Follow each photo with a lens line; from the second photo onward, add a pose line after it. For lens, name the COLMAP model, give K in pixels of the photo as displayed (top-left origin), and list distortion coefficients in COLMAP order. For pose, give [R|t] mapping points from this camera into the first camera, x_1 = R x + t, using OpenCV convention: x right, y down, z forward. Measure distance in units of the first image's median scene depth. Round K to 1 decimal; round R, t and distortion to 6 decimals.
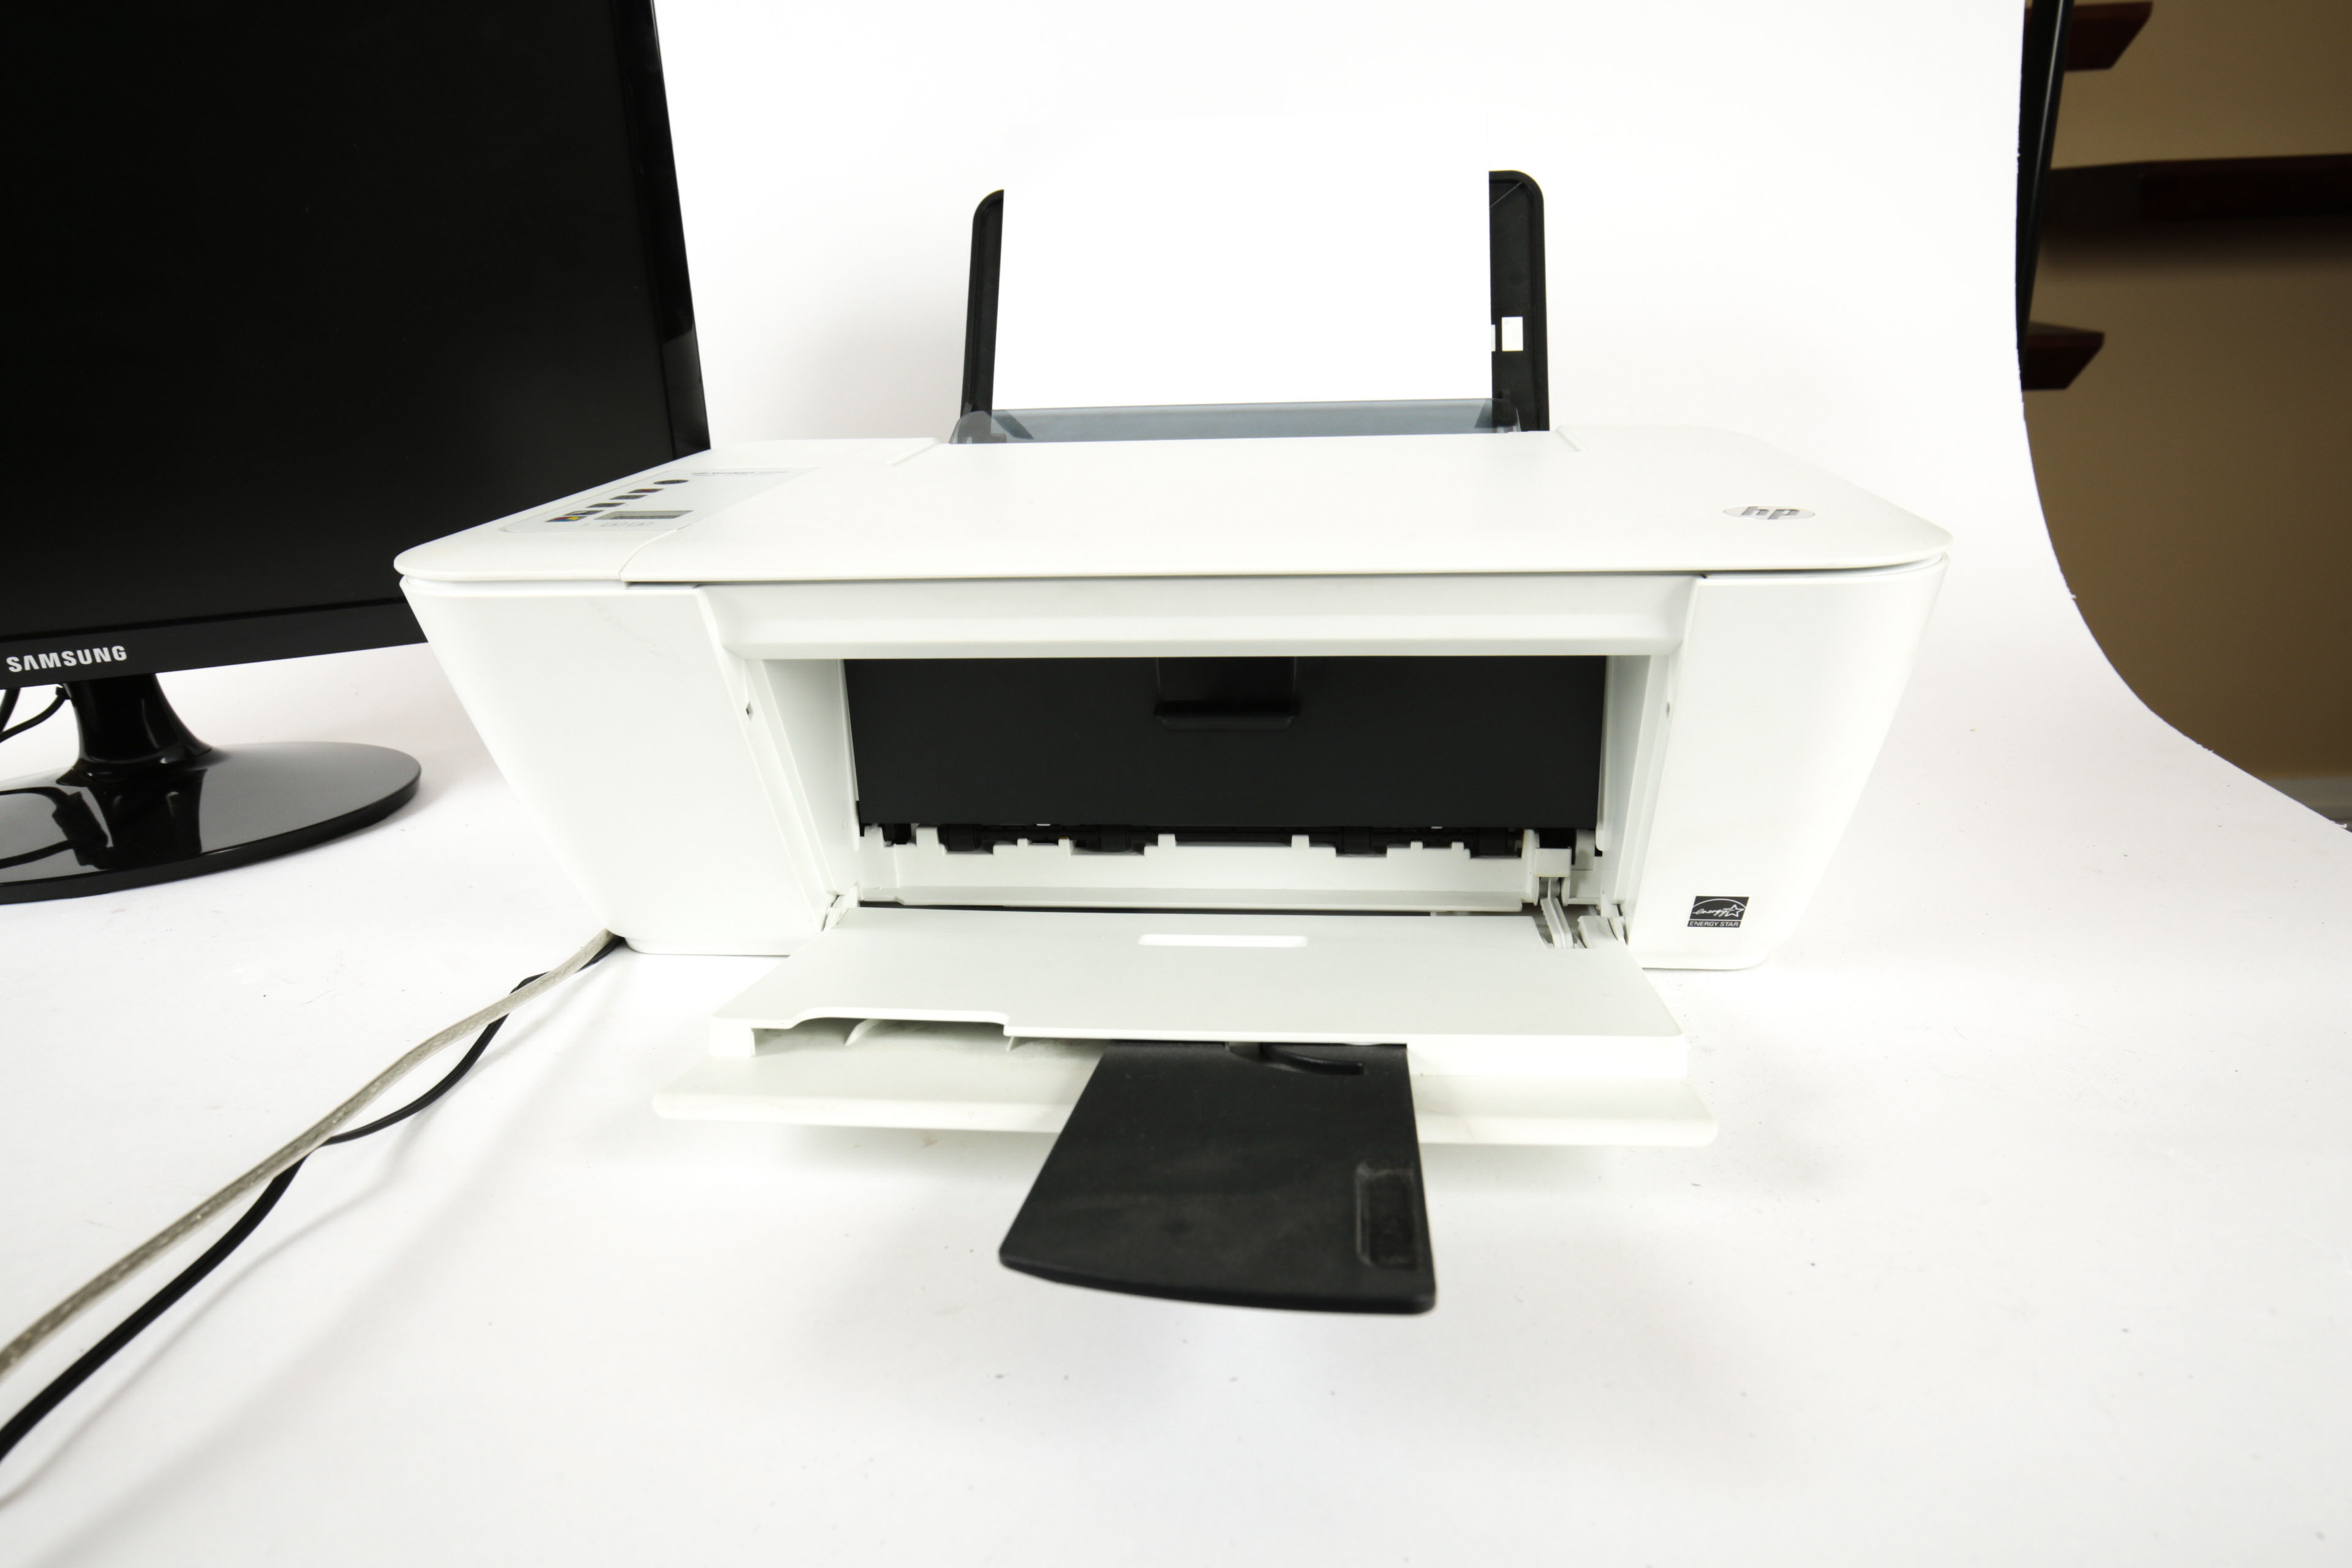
lens RADIAL K [[1575.5, 0, 1176.0], [0, 1575.5, 784.0], [0, 0, 1]] dist [-0.002599, -0.000315]
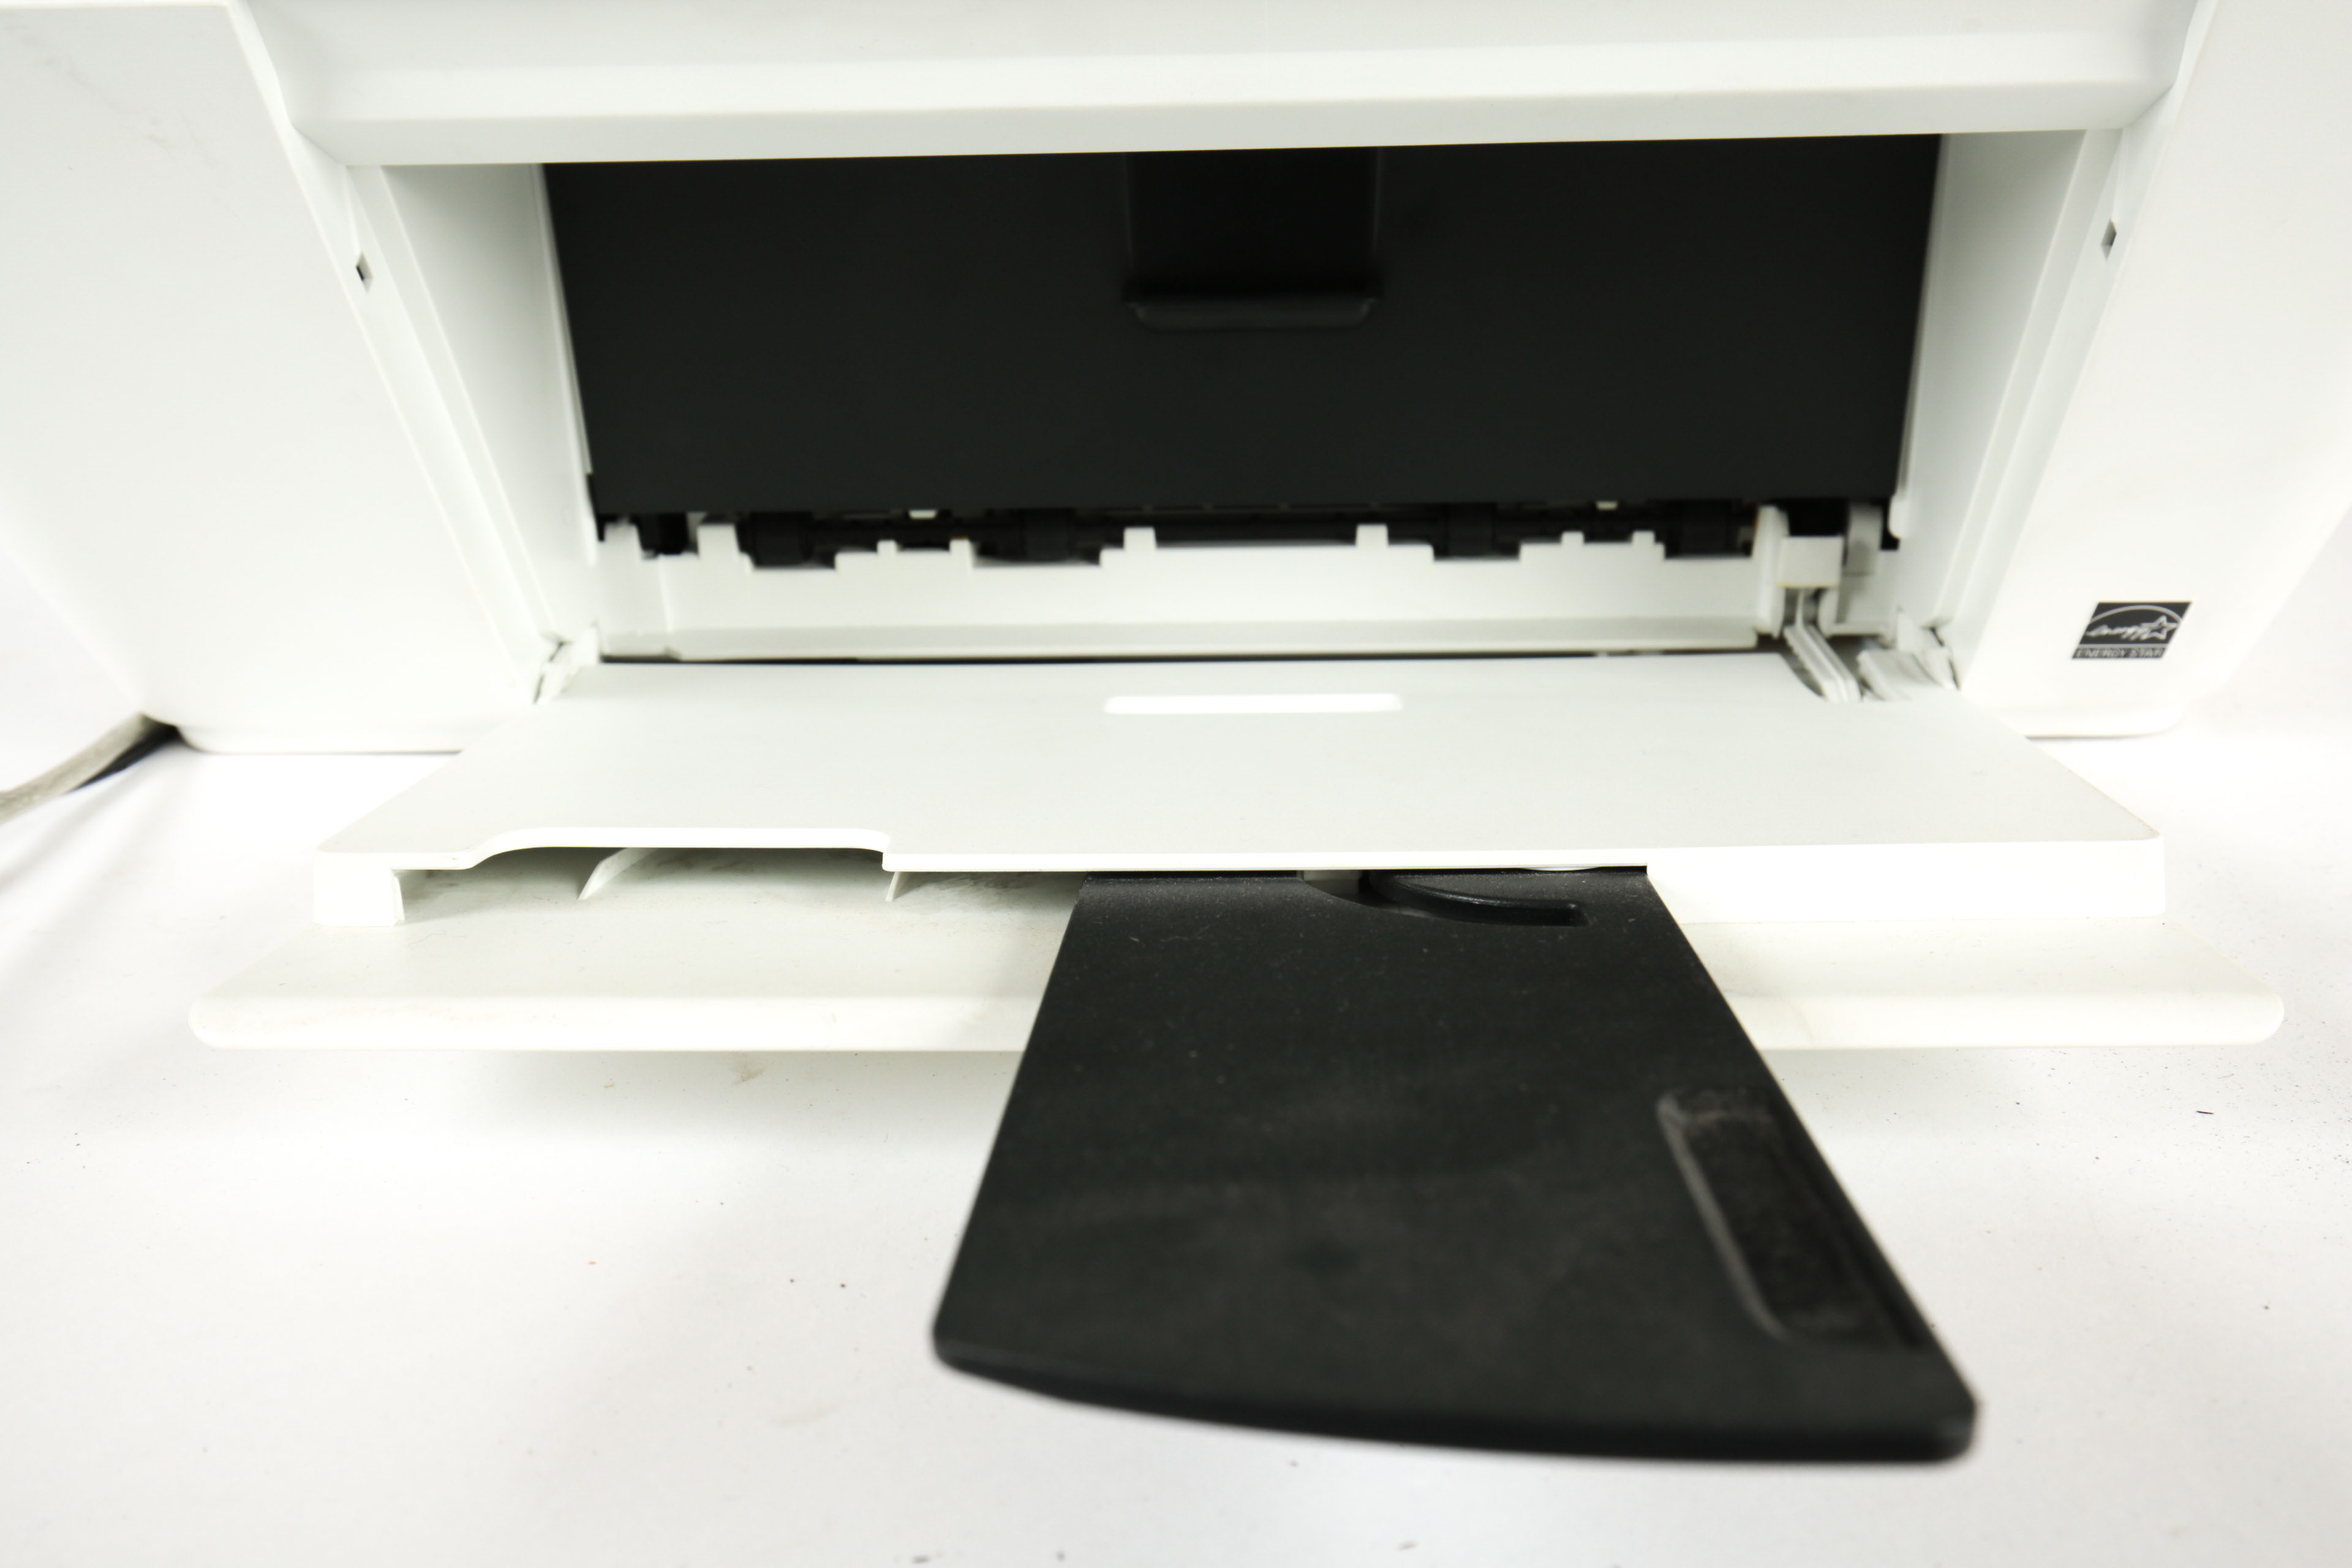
lens RADIAL K [[2150.8, 0, 1176.0], [0, 2150.8, 784.0], [0, 0, 1]] dist [0.024825, 0.017153]
pose [[0.998284, -0.022936, 0.053871, -0.040372], [0.017147, 0.994264, 0.105569, 0.046047], [-0.055983, -0.104464, 0.992952, 0.230402]]
